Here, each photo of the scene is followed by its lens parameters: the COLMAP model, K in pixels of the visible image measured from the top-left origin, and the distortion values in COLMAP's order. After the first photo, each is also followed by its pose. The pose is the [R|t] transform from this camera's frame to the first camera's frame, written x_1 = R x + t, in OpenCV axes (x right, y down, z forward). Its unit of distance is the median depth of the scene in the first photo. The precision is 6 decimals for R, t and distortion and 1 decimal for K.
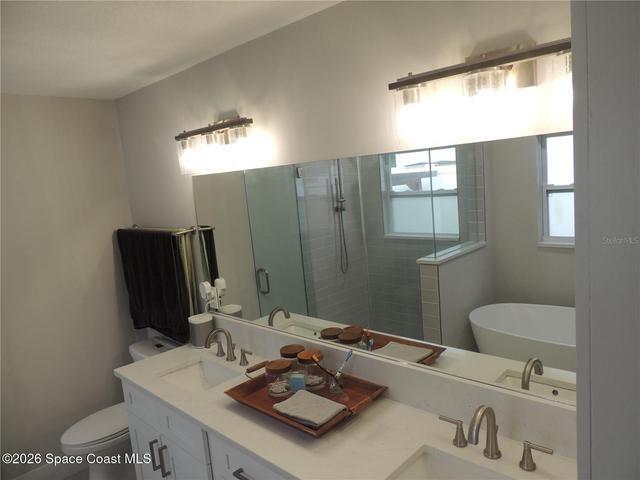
lens RADIAL K [[457.8, 0, 320.0], [0, 457.8, 238.7], [0, 0, 1]] dist [-0.019852, -0.000433]
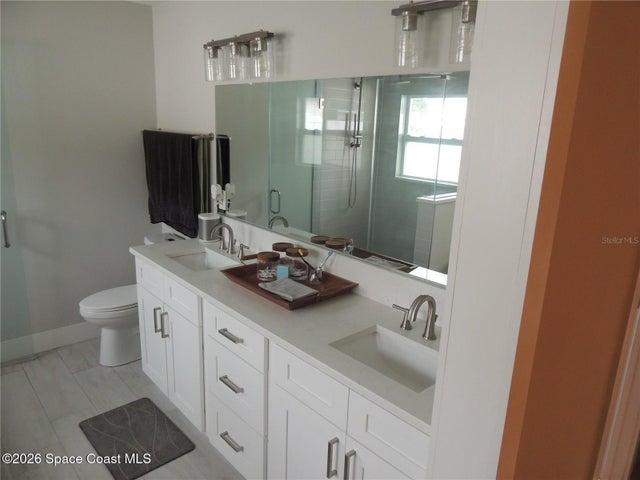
lens RADIAL K [[457.8, 0, 321.5], [0, 457.8, 241.0], [0, 0, 1]] dist [-0.019852, -0.000433]
pose [[0.989937, 0.138136, -0.030701, 0.055479], [-0.133565, 0.983785, 0.119694, 0.065892], [0.046738, -0.114389, 0.992336, -0.108572]]
